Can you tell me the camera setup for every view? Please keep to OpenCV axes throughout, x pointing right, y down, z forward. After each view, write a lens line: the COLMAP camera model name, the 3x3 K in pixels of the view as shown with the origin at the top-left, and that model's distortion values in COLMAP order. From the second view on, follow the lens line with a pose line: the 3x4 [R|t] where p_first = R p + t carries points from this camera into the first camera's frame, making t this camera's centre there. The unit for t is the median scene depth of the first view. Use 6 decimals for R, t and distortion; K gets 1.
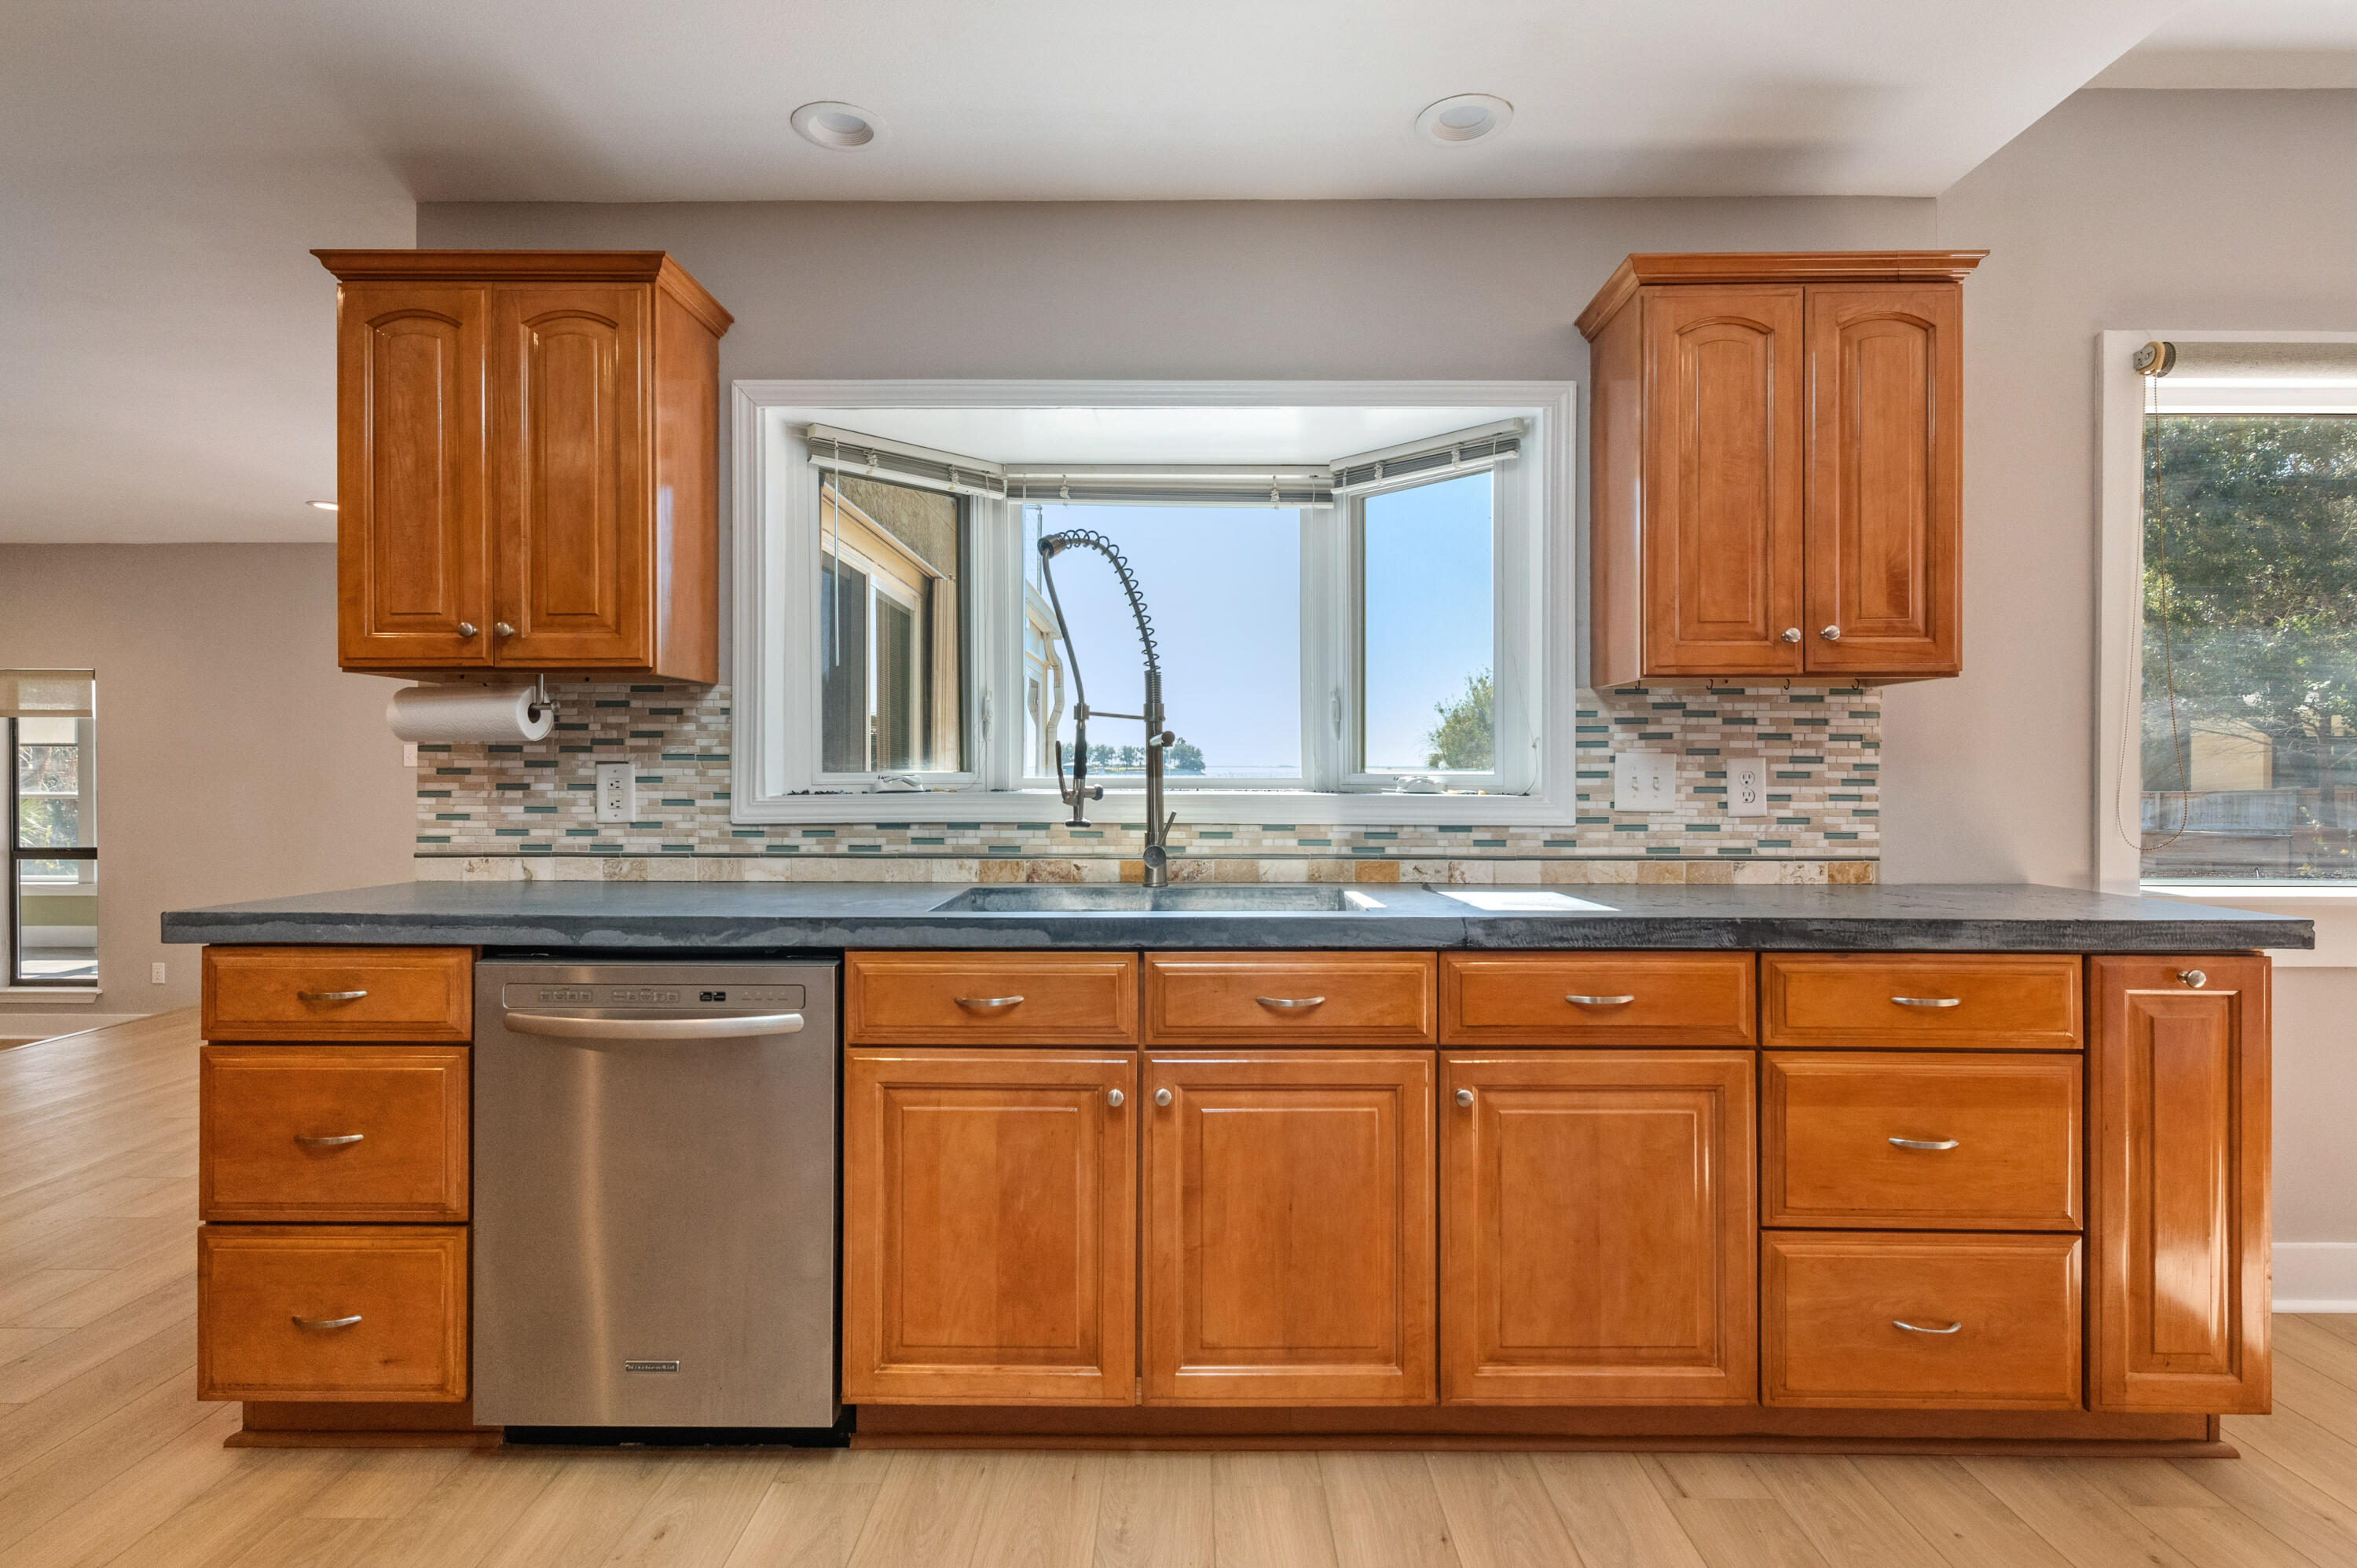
lens RADIAL K [[1160.6, 0, 1172.7], [0, 1160.6, 771.9], [0, 0, 1]] dist [-0.001490, 0.000311]
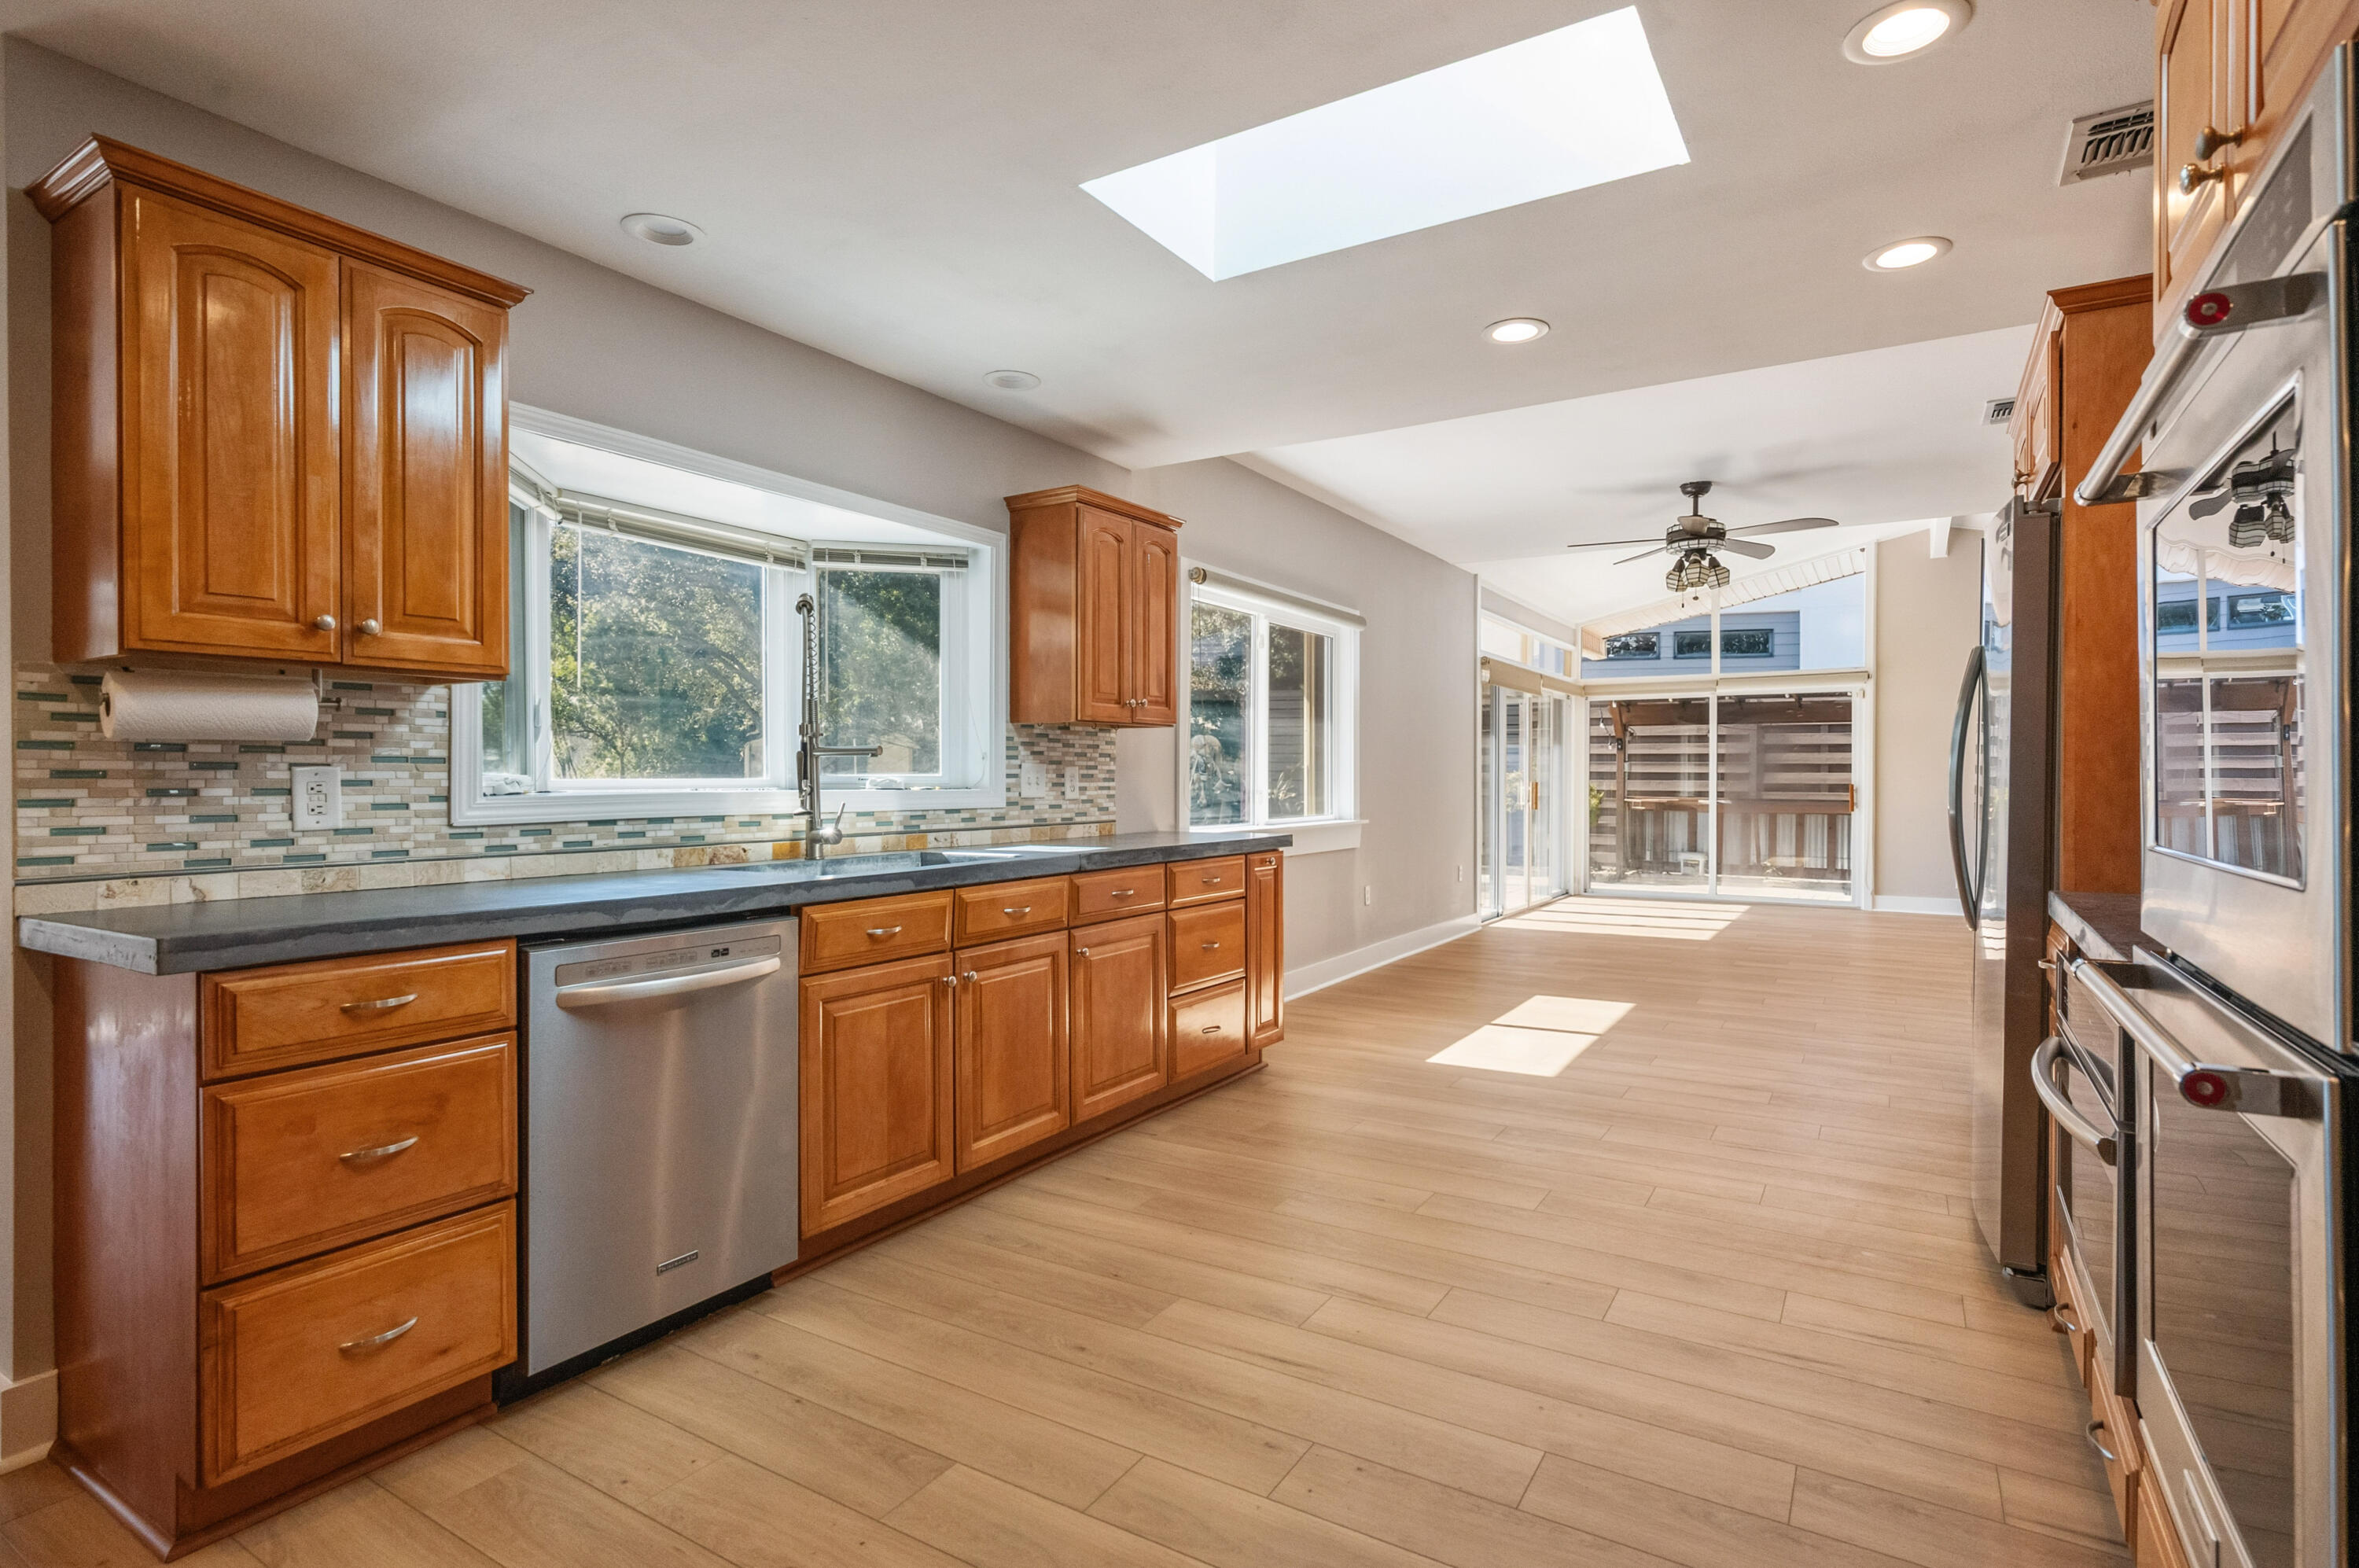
lens RADIAL K [[1161.6, 0, 1200.1], [0, 1161.6, 777.7], [0, 0, 1]] dist [-0.001490, 0.000311]
pose [[0.515170, -0.003136, 0.857083, -0.941682], [0.001263, 0.999995, 0.002900, 0.000432], [-0.857087, -0.000412, 0.515171, -0.076117]]
